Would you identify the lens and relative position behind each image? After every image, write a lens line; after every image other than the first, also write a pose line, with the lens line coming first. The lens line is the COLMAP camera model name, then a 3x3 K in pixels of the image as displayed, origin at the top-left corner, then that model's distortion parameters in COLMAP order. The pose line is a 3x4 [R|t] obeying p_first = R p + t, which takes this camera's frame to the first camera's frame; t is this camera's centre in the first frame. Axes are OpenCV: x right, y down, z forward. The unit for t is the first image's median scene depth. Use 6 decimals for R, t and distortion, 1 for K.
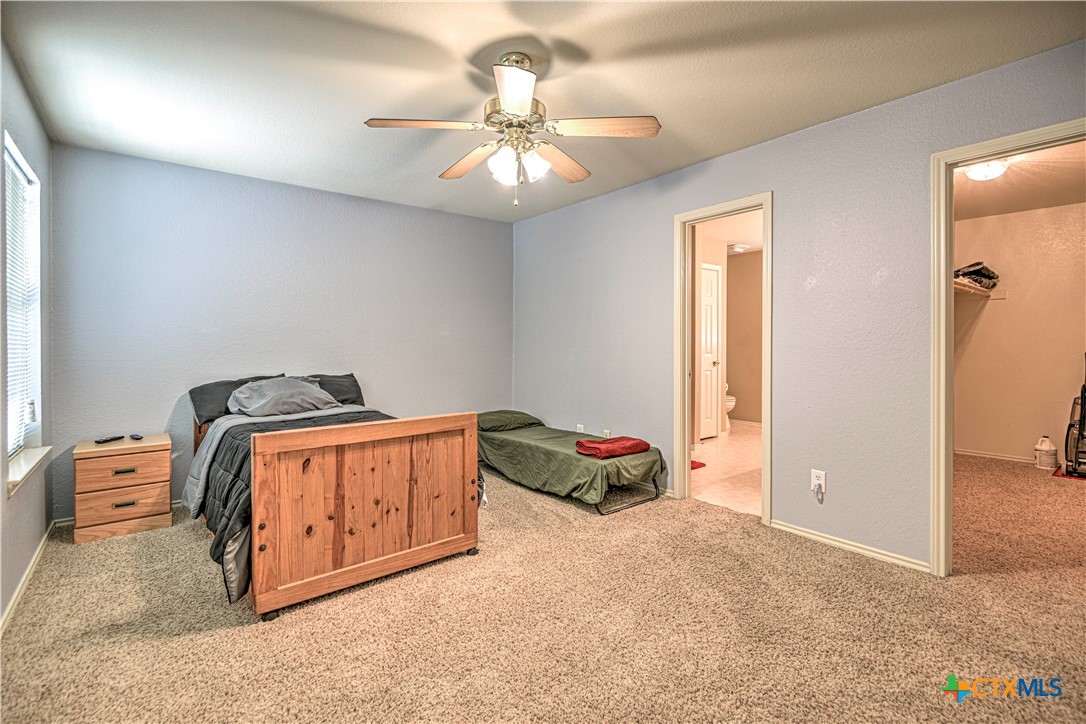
lens RADIAL K [[504.2, 0, 542.6], [0, 504.2, 346.0], [0, 0, 1]] dist [-0.002672, -0.002312]
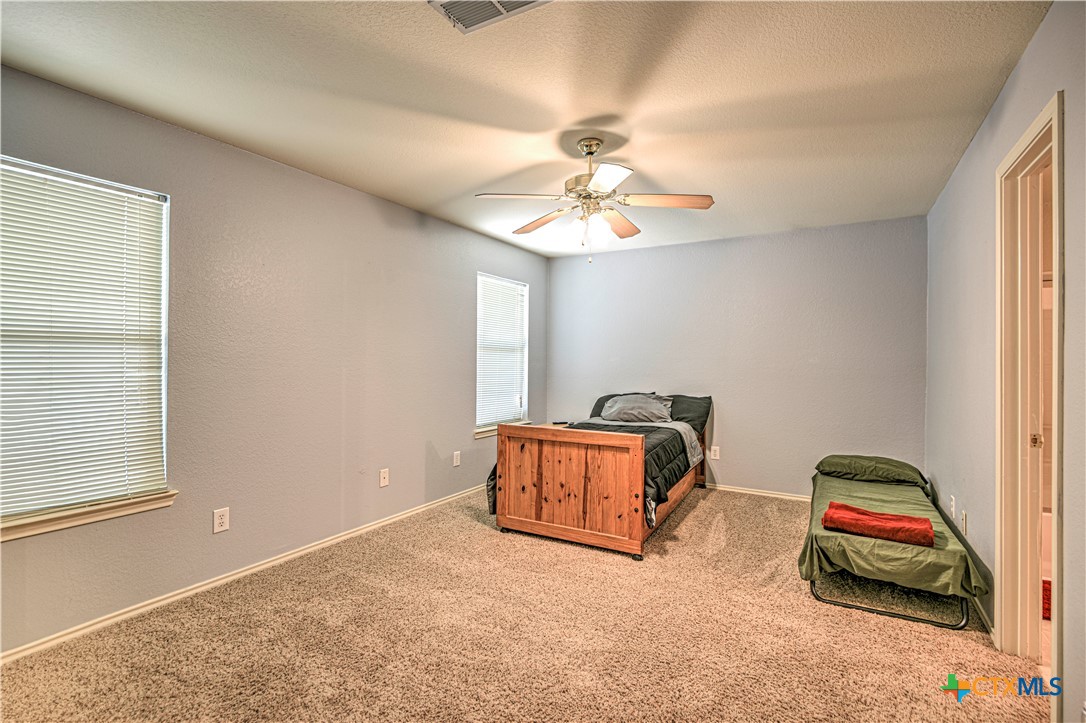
lens RADIAL K [[504.2, 0, 549.9], [0, 504.2, 352.2], [0, 0, 1]] dist [-0.002672, -0.002312]
pose [[0.350474, -0.007563, -0.936542, 0.905192], [-0.012104, 0.999847, -0.012604, -0.041843], [0.936494, 0.015753, 0.350329, 0.428284]]
